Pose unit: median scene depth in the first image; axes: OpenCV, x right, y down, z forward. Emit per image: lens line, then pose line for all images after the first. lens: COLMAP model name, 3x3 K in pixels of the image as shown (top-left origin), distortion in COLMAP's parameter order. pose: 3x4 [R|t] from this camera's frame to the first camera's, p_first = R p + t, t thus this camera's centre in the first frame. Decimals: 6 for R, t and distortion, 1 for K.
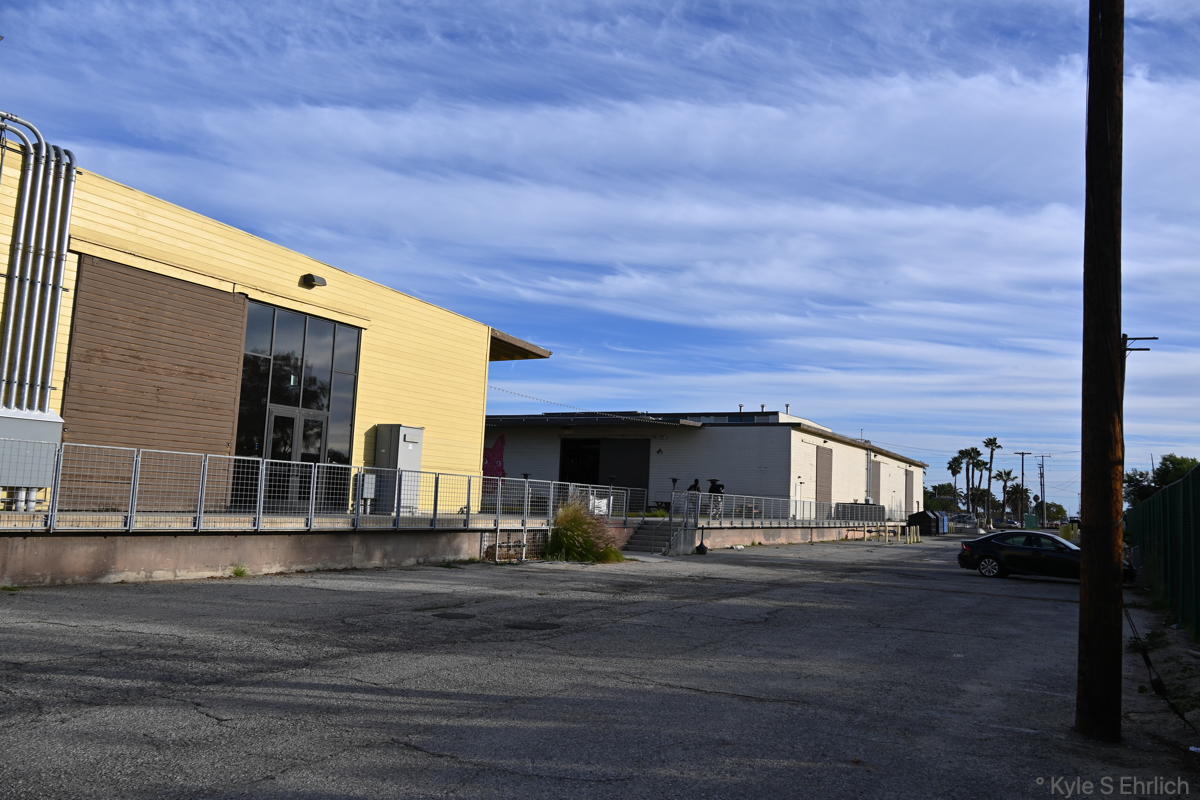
lens RADIAL K [[917.1, 0, 605.7], [0, 917.1, 393.8], [0, 0, 1]] dist [0.017249, -0.019941]
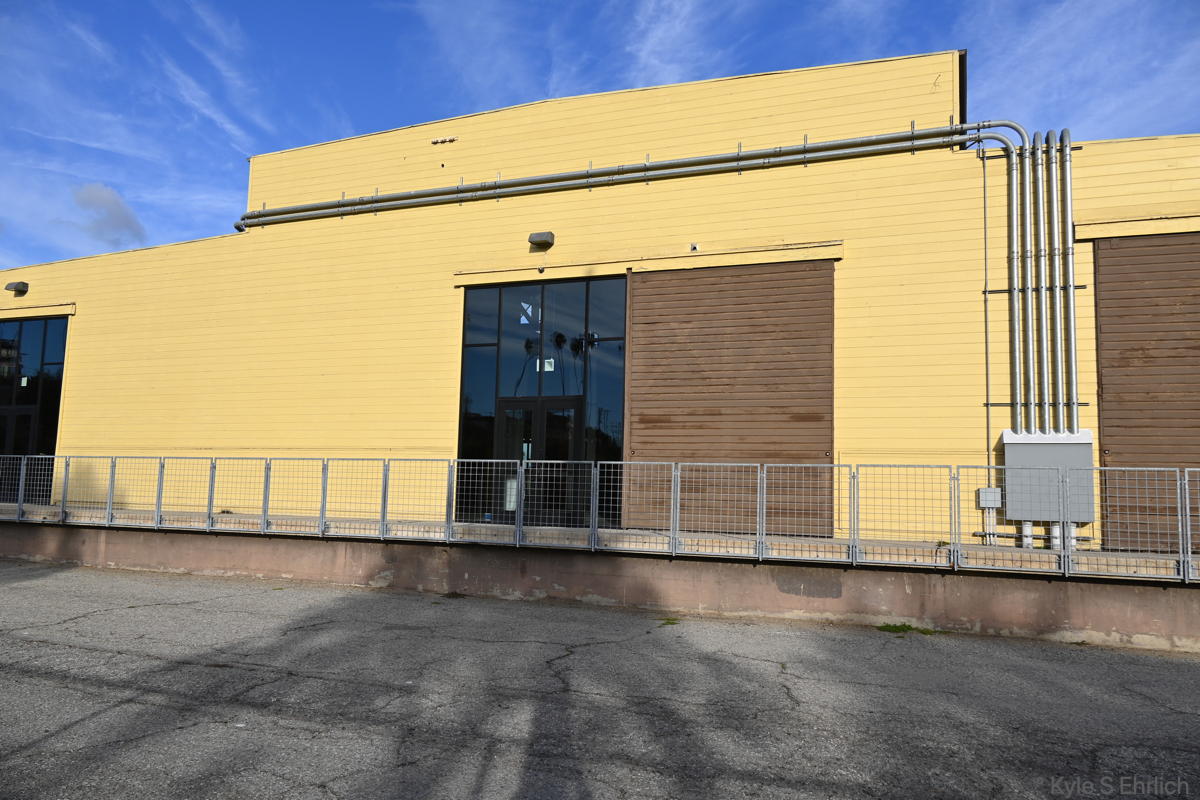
lens RADIAL K [[917.1, 0, 600.4], [0, 917.1, 395.9], [0, 0, 1]] dist [0.017249, -0.019941]
pose [[0.114960, -0.150663, -0.981878, 0.174117], [0.096704, 0.985434, -0.139887, 0.060138], [0.988652, -0.078870, 0.127855, 0.443288]]
